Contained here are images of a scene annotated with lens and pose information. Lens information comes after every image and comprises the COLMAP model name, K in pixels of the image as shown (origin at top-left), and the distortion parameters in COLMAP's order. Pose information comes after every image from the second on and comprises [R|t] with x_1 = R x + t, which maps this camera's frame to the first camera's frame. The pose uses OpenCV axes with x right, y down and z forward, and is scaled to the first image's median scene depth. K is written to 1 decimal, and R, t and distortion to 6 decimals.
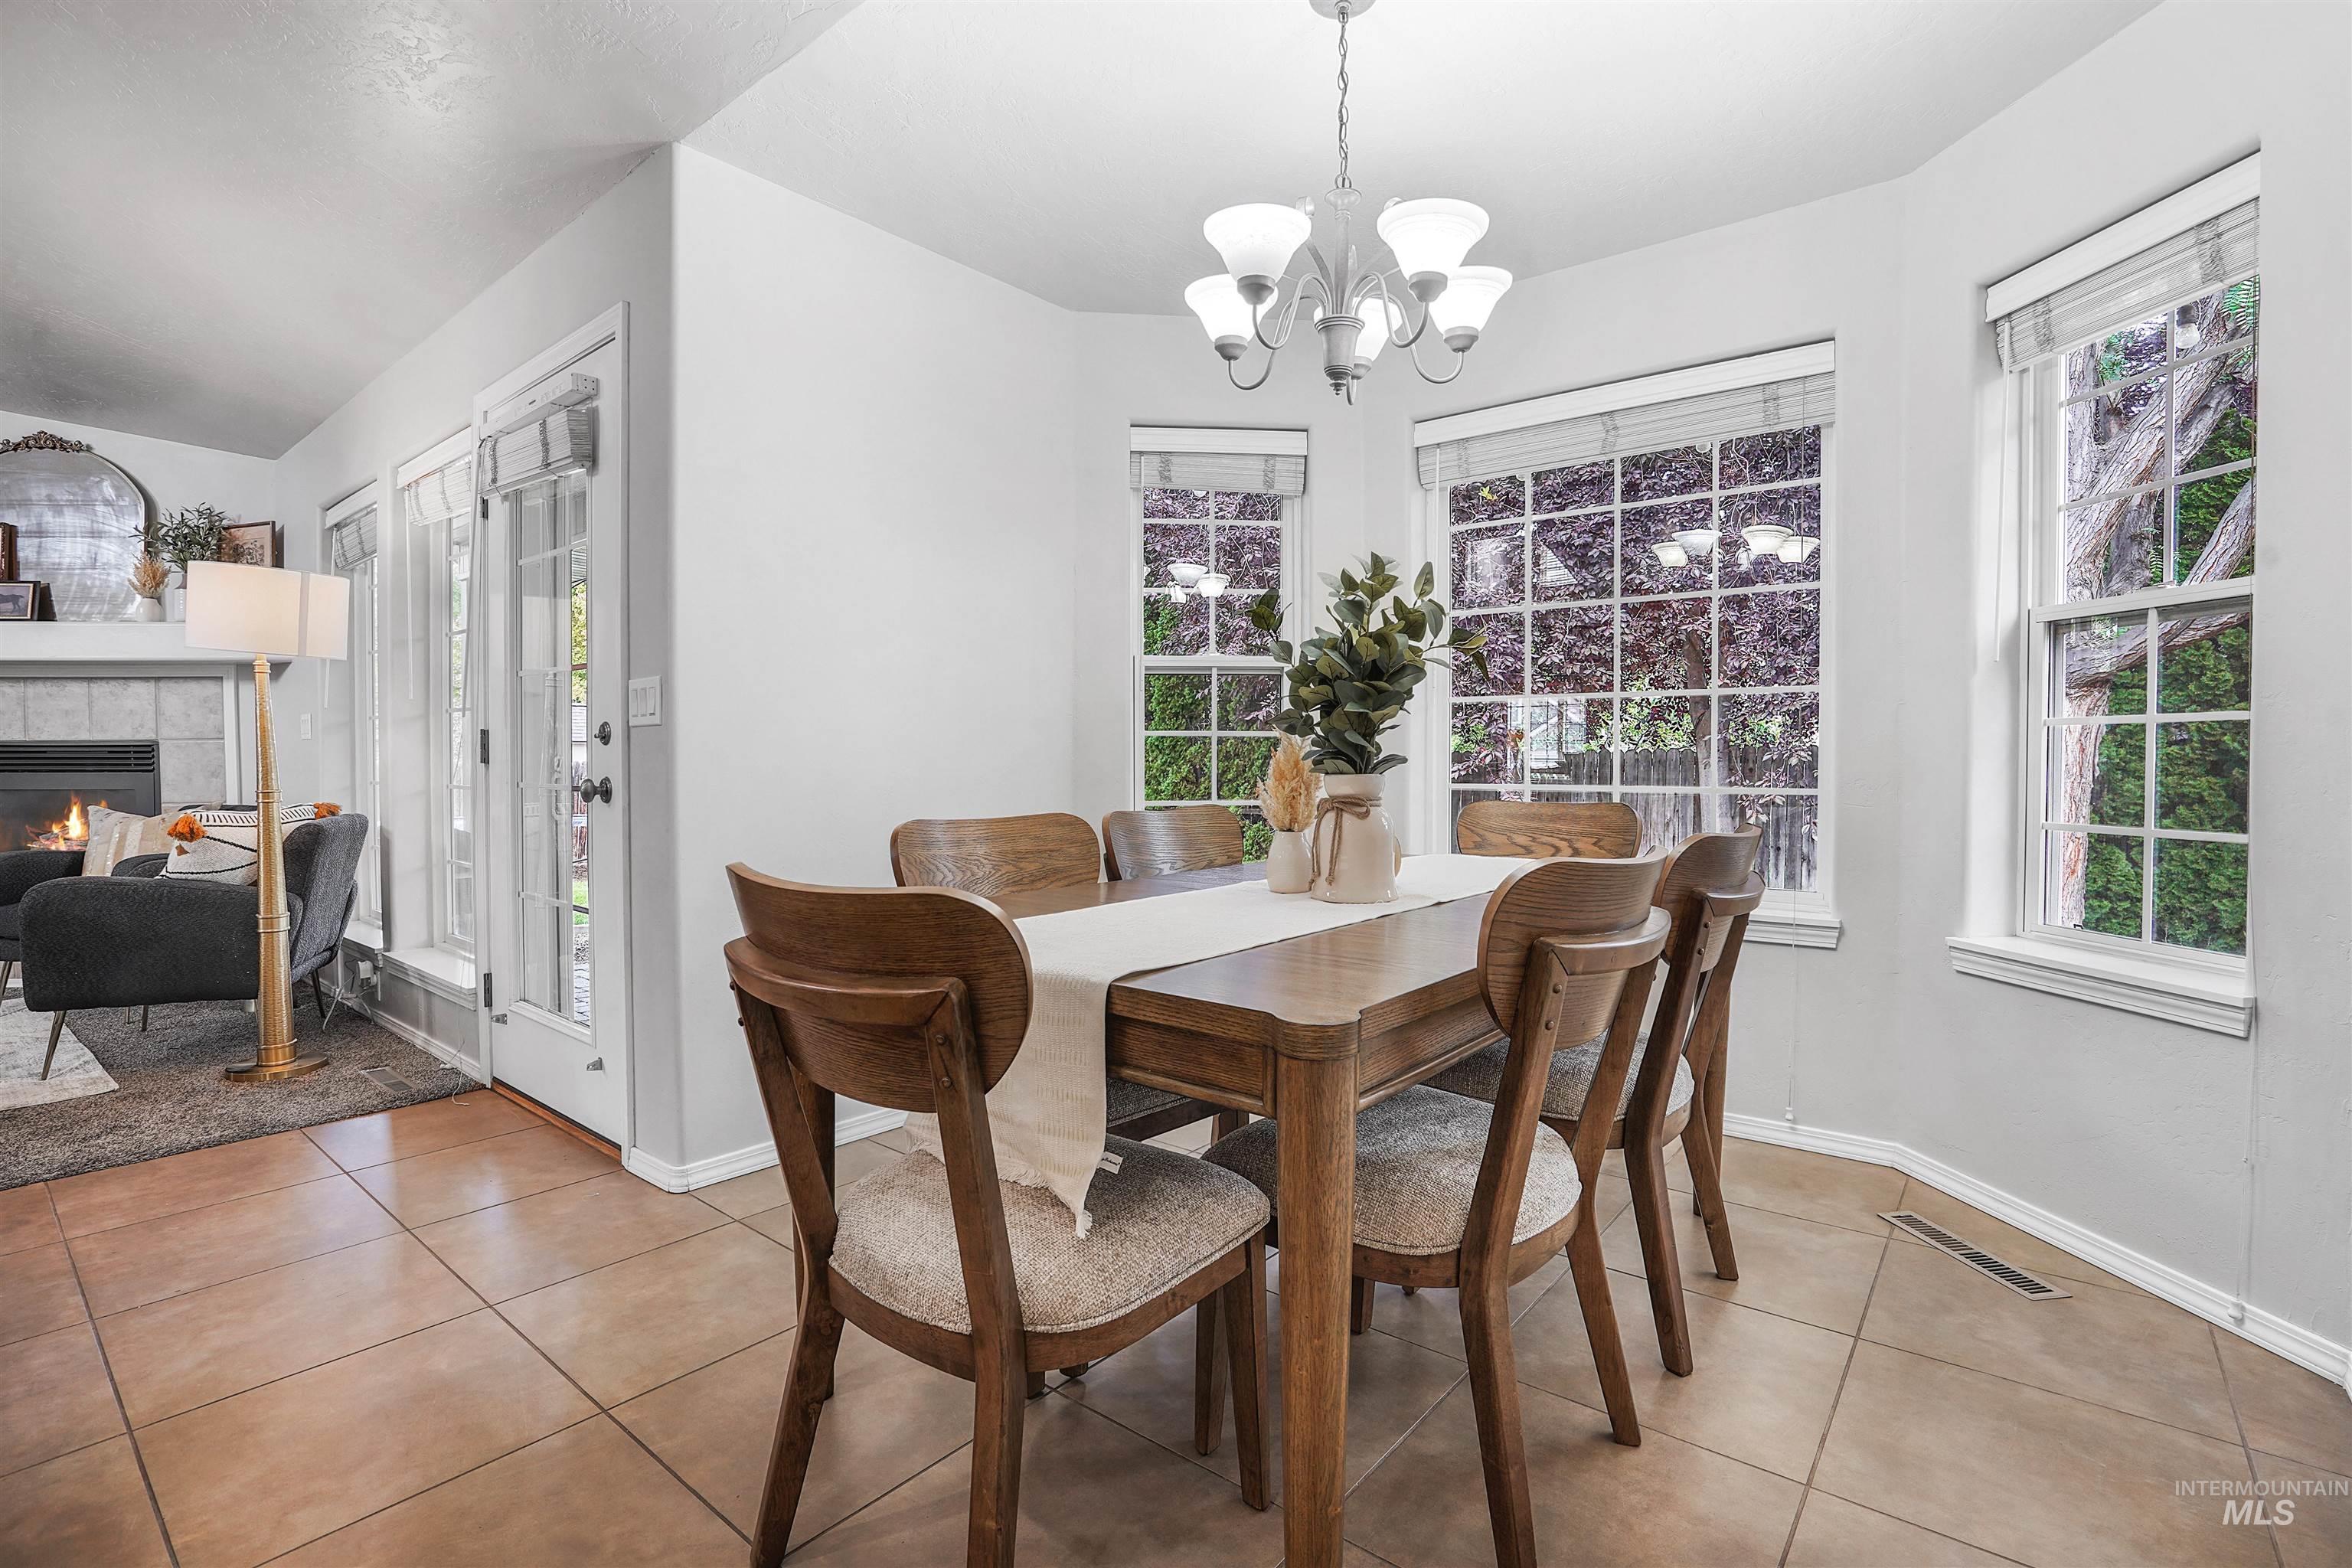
lens RADIAL K [[1092.8, 0, 1182.9], [0, 1092.8, 781.7], [0, 0, 1]] dist [-0.029709, 0.002885]
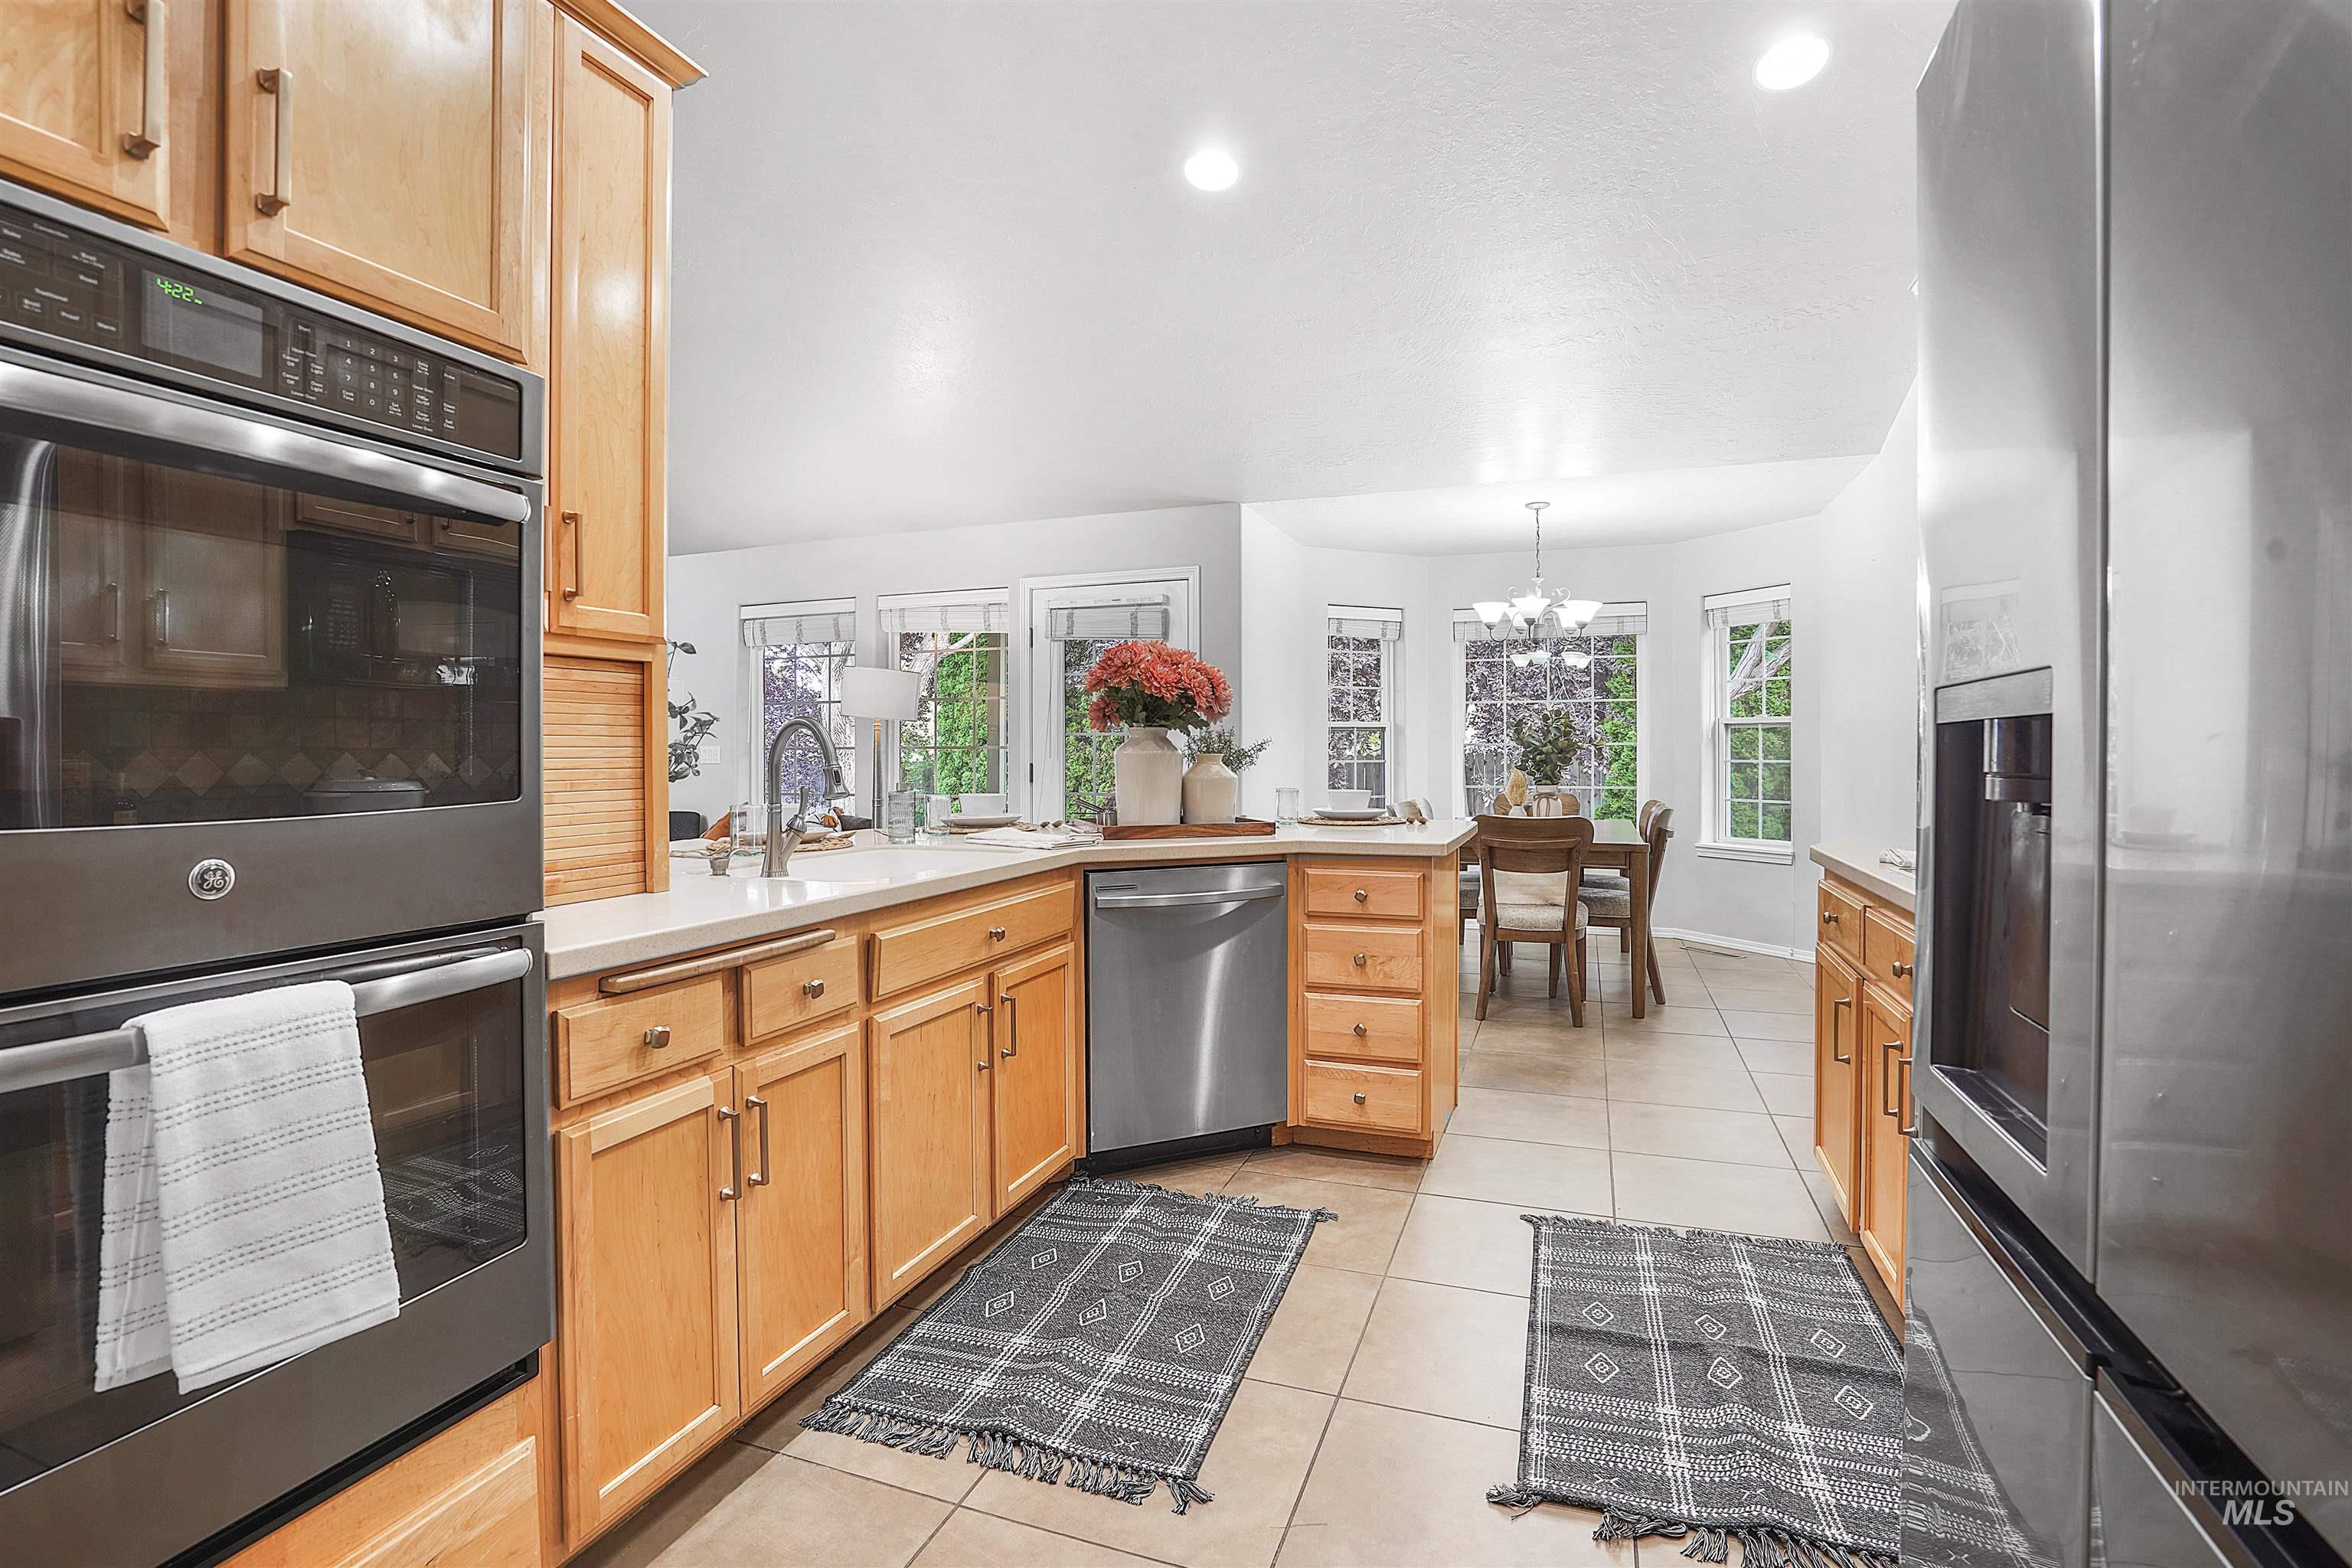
lens RADIAL K [[1092.8, 0, 1170.1], [0, 1092.8, 779.1], [0, 0, 1]] dist [-0.029709, 0.002885]
pose [[0.943214, -0.015336, 0.331832, -1.392590], [0.012008, 0.999855, 0.012076, -0.057875], [-0.331969, -0.007405, 0.943261, -1.094253]]
